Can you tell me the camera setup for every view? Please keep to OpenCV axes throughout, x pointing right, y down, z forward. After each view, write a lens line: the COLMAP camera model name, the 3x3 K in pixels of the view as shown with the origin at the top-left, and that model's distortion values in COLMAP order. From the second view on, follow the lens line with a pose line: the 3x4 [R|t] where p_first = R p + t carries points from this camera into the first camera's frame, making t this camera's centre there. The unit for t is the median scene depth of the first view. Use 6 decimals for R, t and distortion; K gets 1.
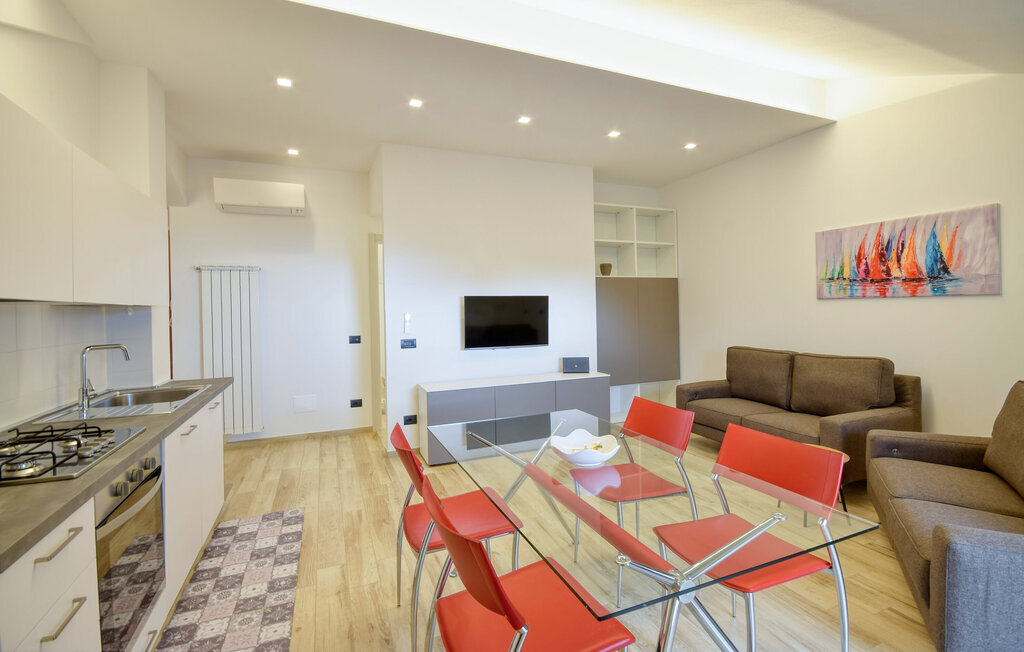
lens RADIAL K [[452.6, 0, 510.1], [0, 452.6, 313.6], [0, 0, 1]] dist [0.000509, -0.009515]
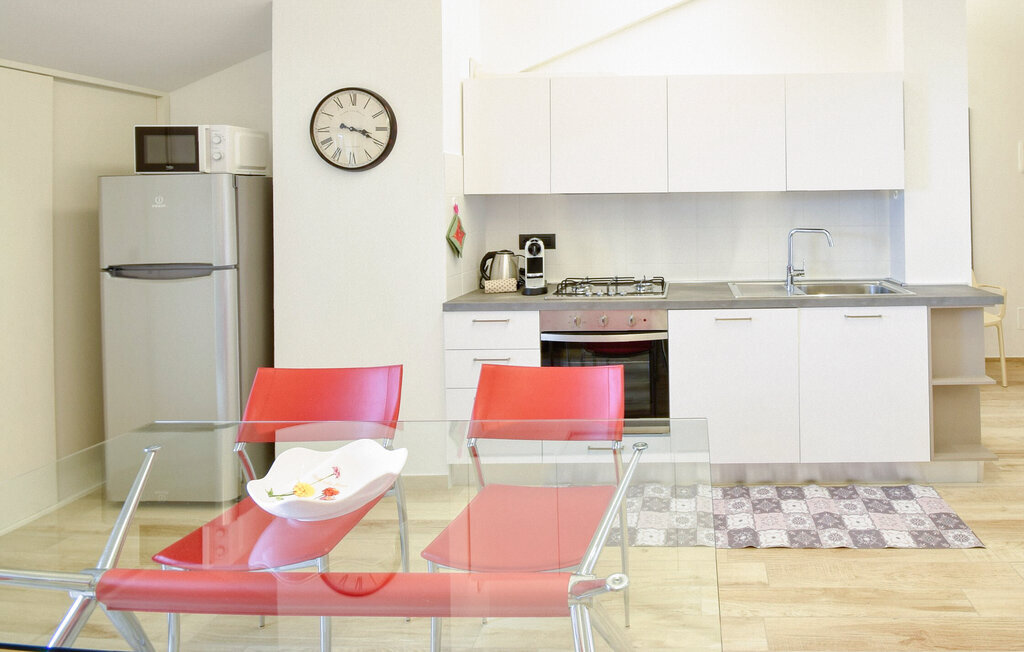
lens RADIAL K [[606.7, 0, 681.9], [0, 606.7, 194.7], [0, 0, 1]] dist [-0.001268, -0.003057]
pose [[-0.405461, 0.012912, -0.914021, 0.325284], [0.013438, 0.999876, 0.008163, -0.015946], [0.914014, -0.008972, -0.405584, 0.839074]]
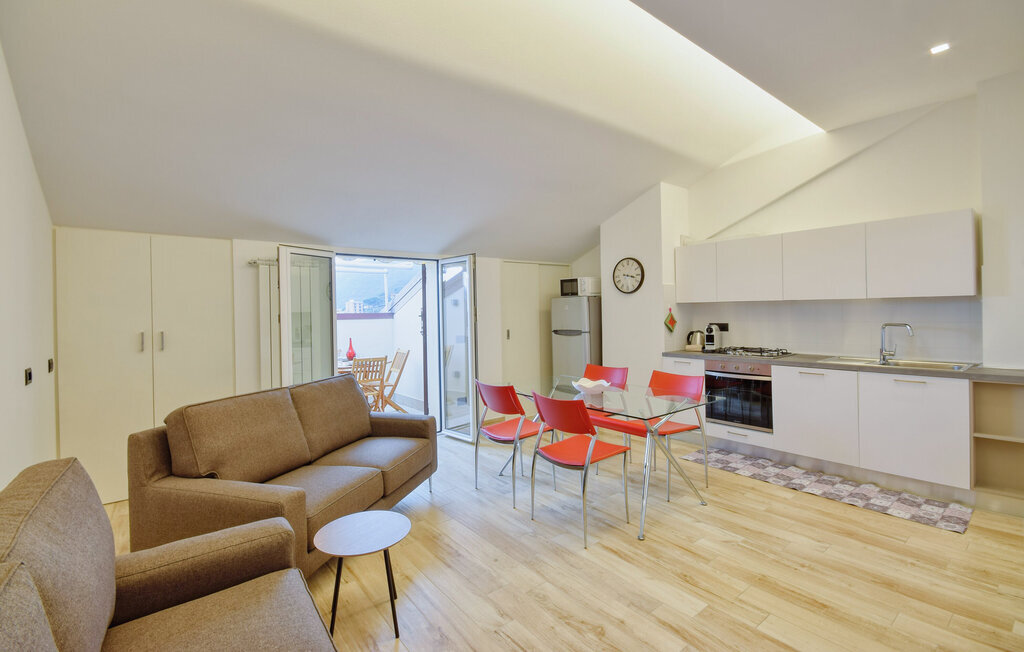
lens RADIAL K [[452.6, 0, 510.1], [0, 452.6, 313.6], [0, 0, 1]] dist [0.000509, -0.009515]
pose [[-0.964184, 0.037408, -0.262583, 0.490328], [0.033495, 0.999251, 0.019364, -0.023693], [0.263111, 0.009875, -0.964715, 1.371599]]
